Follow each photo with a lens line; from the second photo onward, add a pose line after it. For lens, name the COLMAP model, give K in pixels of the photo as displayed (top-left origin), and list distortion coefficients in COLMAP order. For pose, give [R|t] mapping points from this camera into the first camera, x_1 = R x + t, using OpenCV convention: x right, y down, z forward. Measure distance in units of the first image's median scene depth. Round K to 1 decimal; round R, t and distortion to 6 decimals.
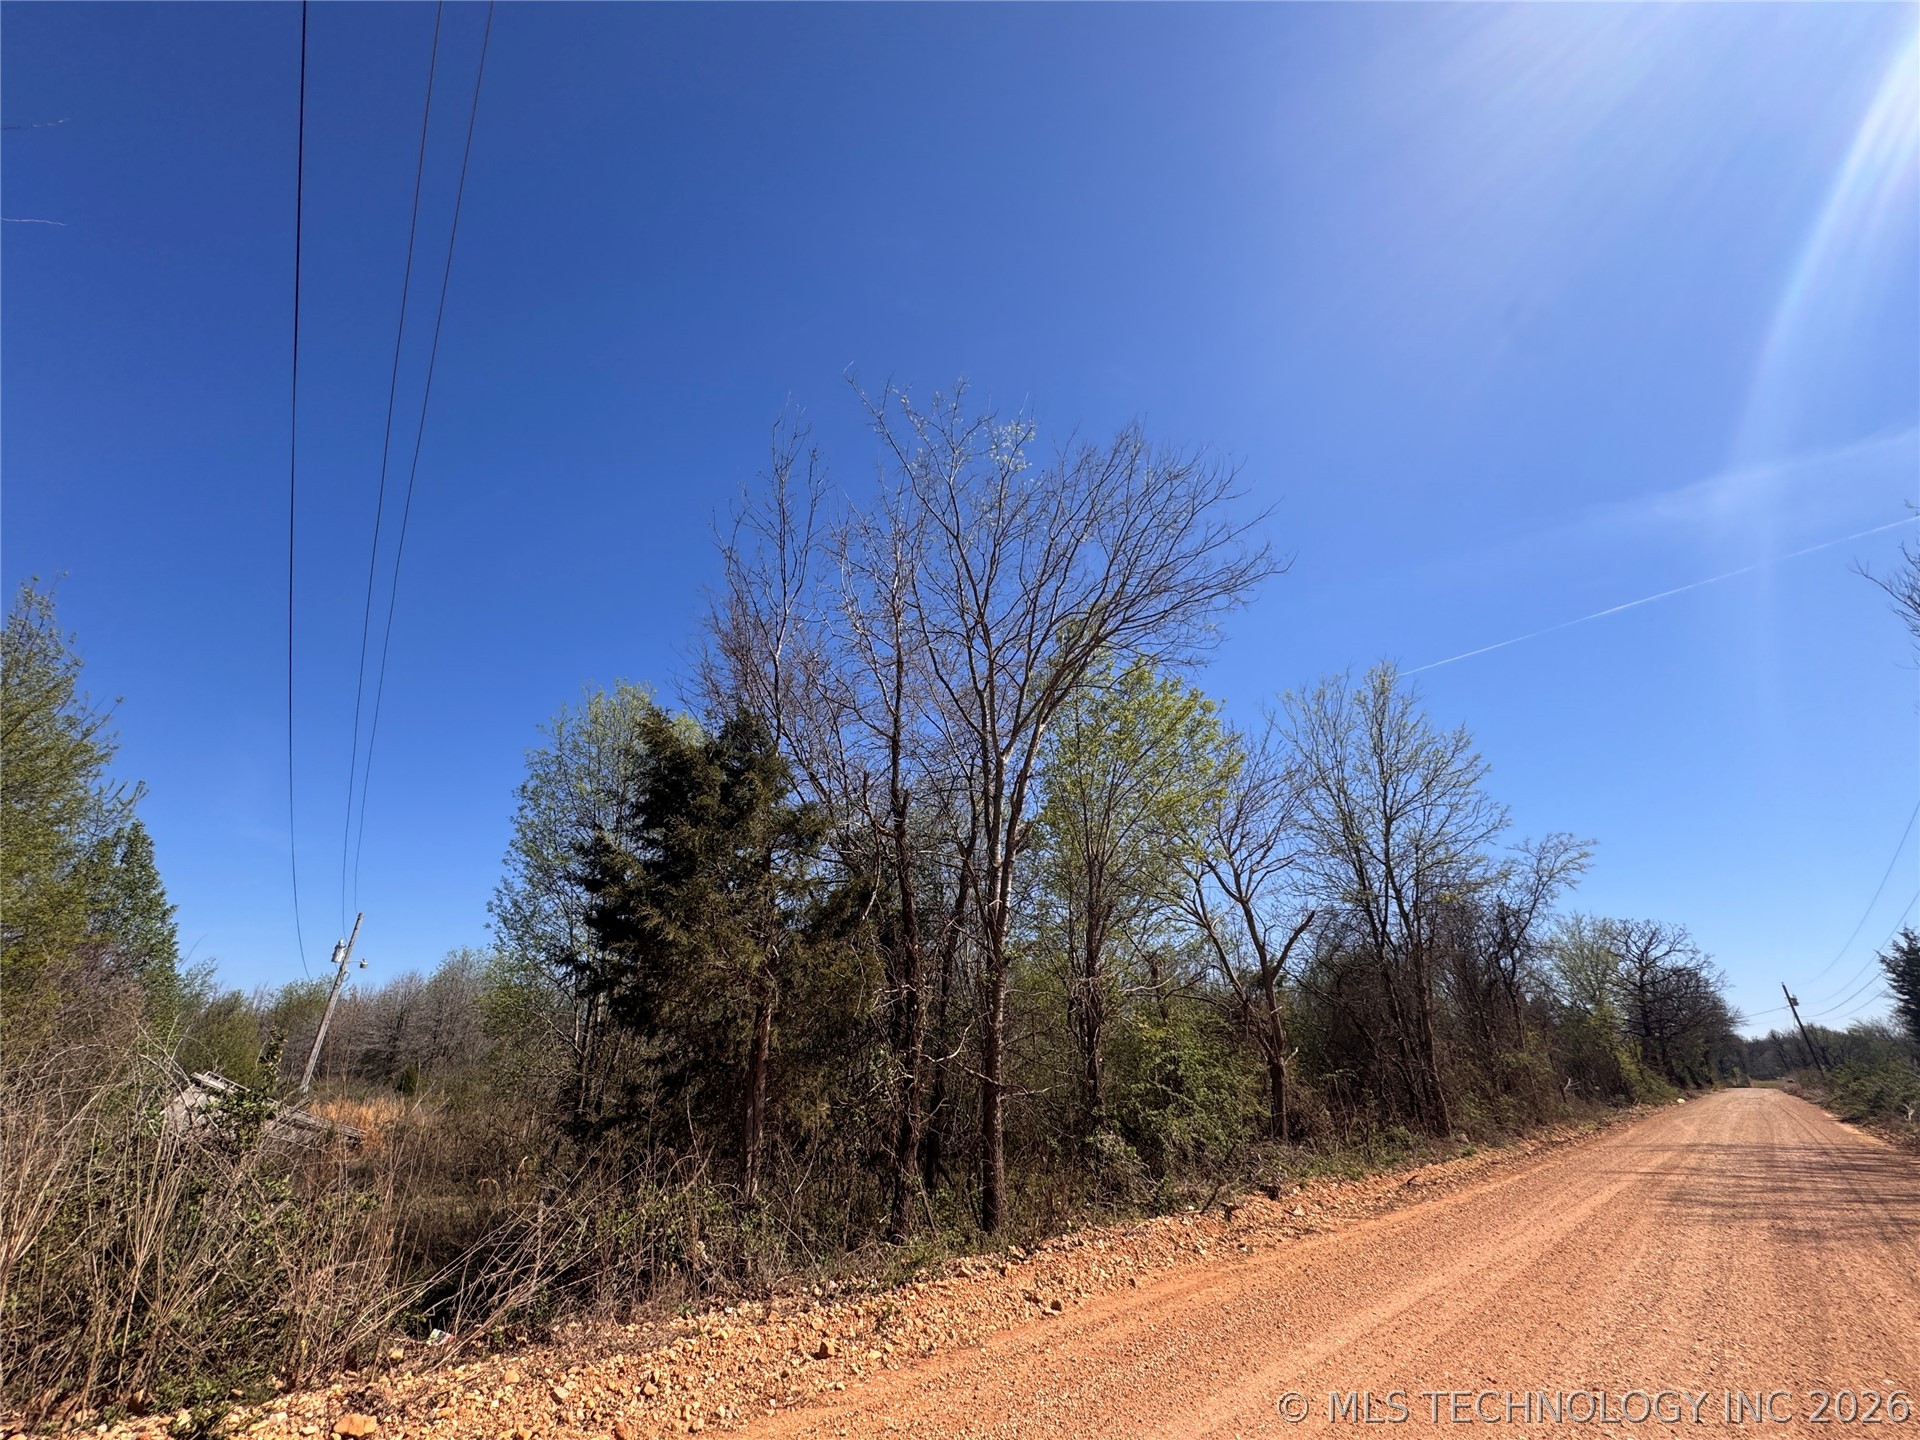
lens RADIAL K [[767.9, 0, 958.5], [0, 767.9, 716.4], [0, 0, 1]] dist [-0.003963, 0.000718]
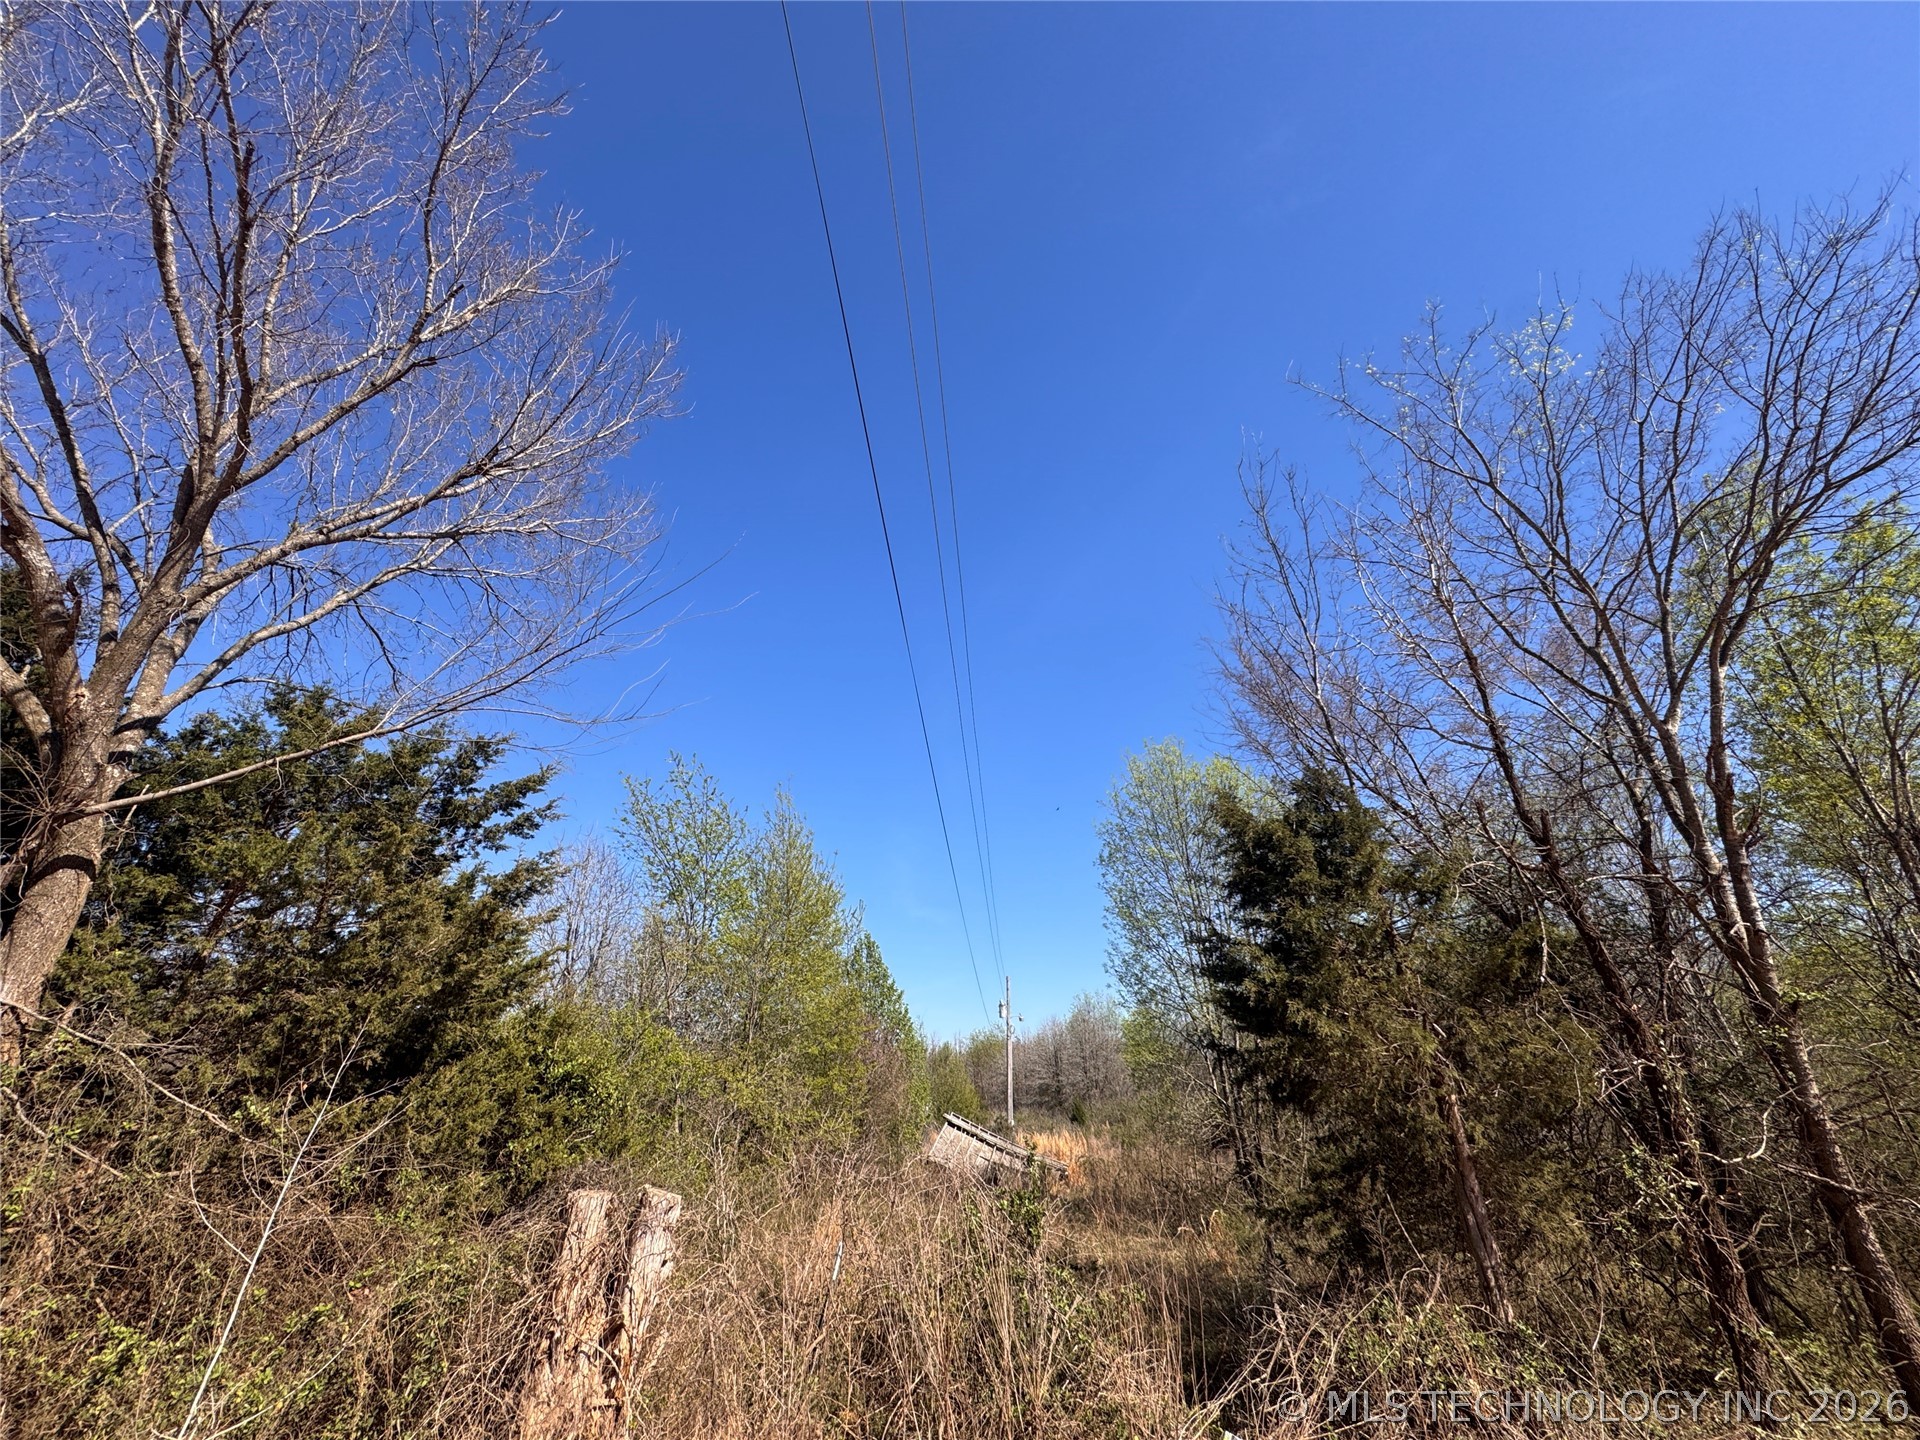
lens RADIAL K [[767.9, 0, 956.7], [0, 767.9, 719.6], [0, 0, 1]] dist [-0.003963, 0.000718]
pose [[0.758660, -0.287561, -0.584589, -0.030224], [0.274274, 0.954898, -0.113773, -0.058769], [0.590939, -0.074022, 0.803313, -0.001002]]
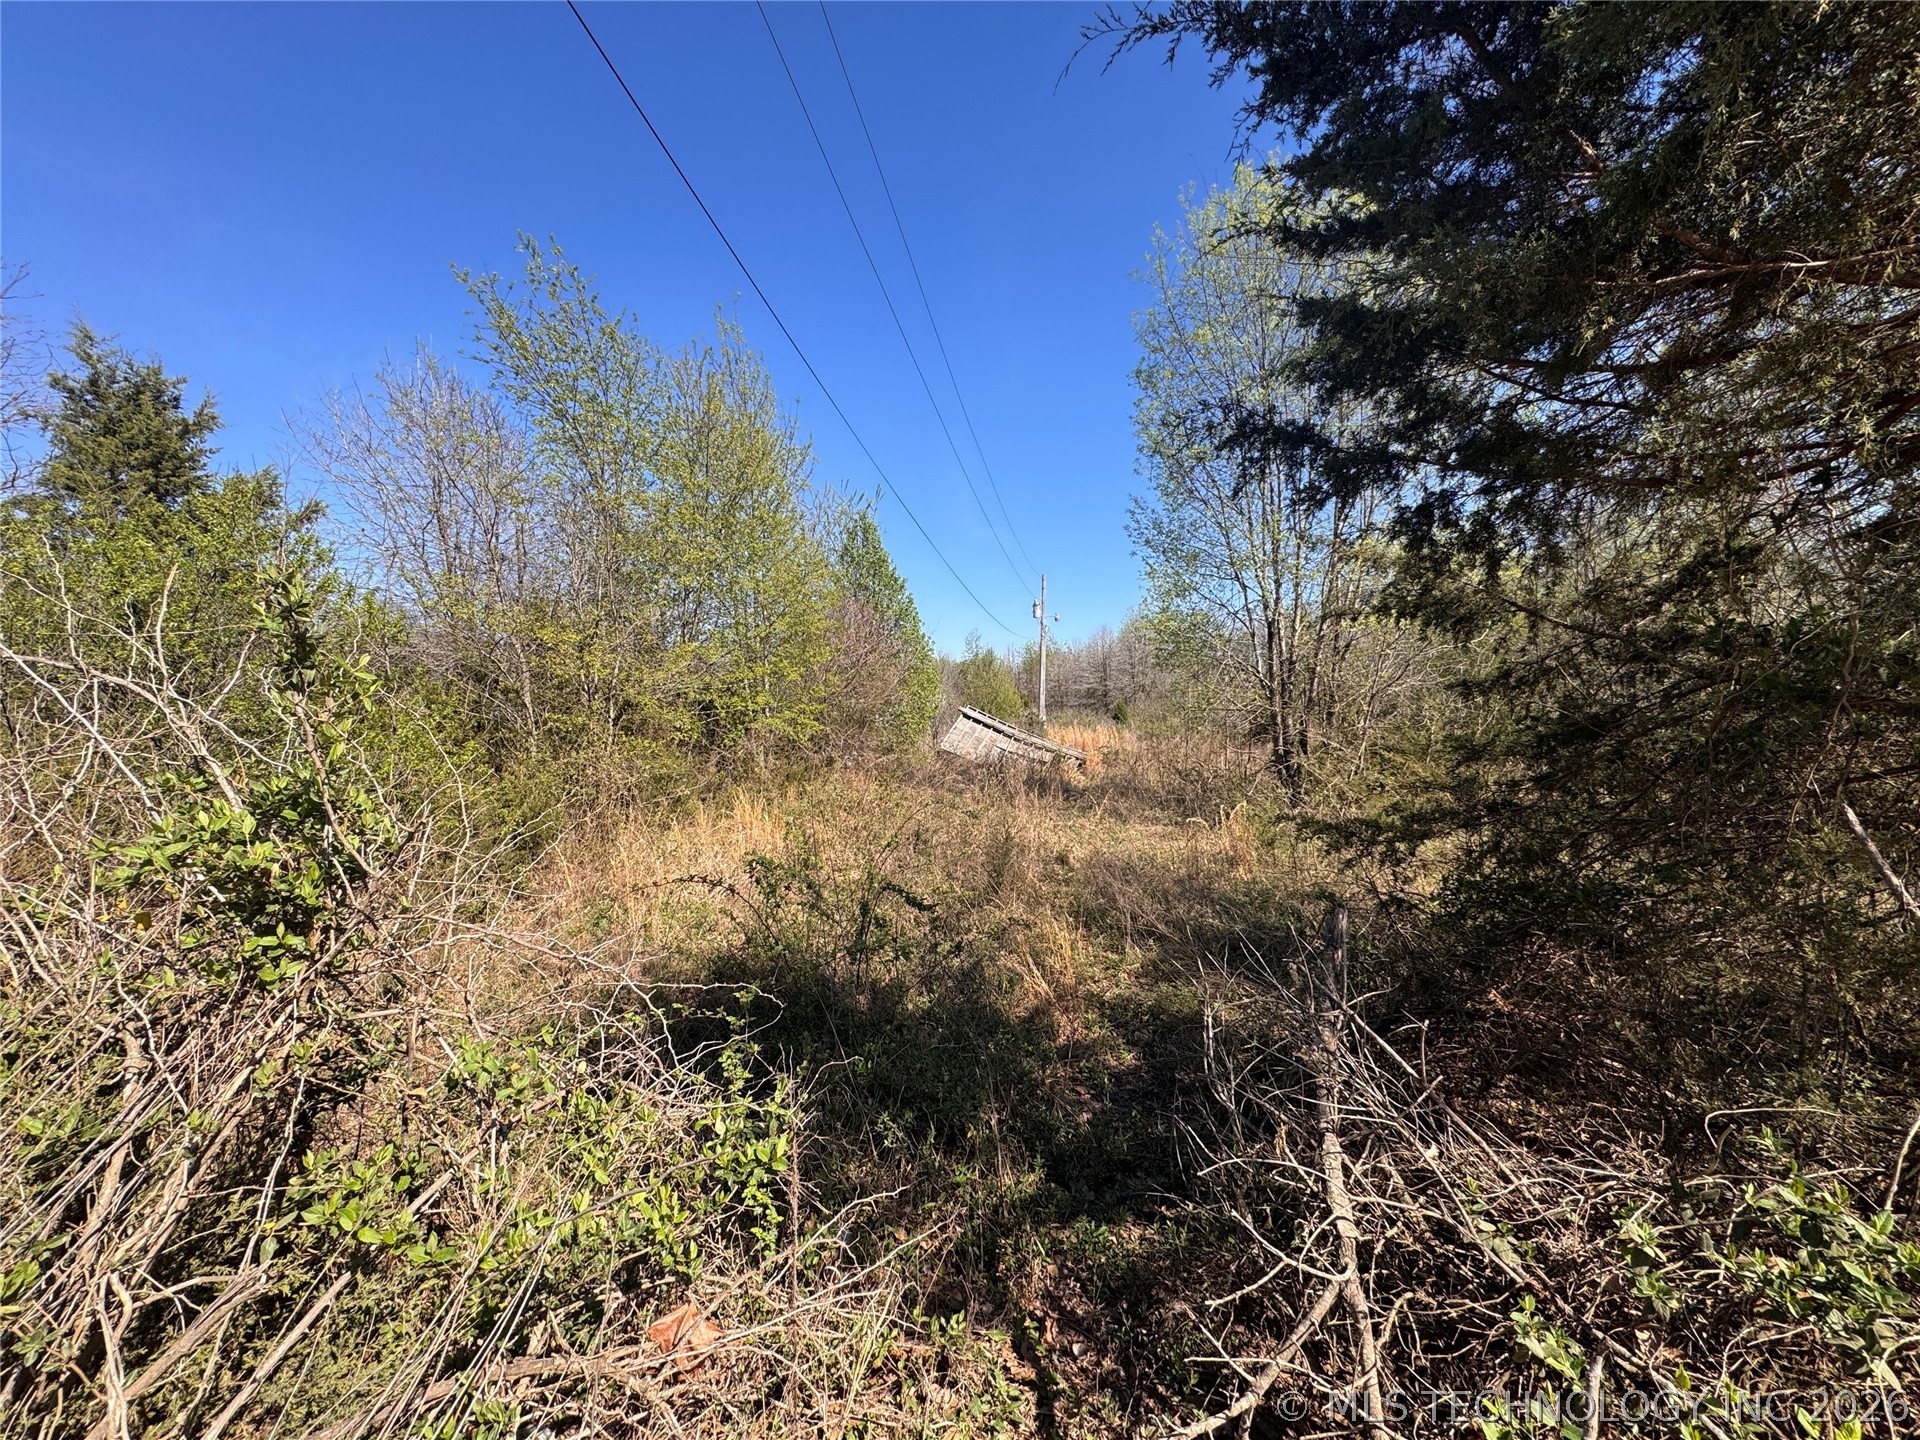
lens RADIAL K [[767.9, 0, 956.0], [0, 767.9, 718.5], [0, 0, 1]] dist [-0.003963, 0.000718]
pose [[0.699081, 0.012503, -0.714933, -0.255685], [0.301113, 0.901722, 0.310206, 0.213484], [0.648549, -0.432135, 0.626613, 0.464389]]
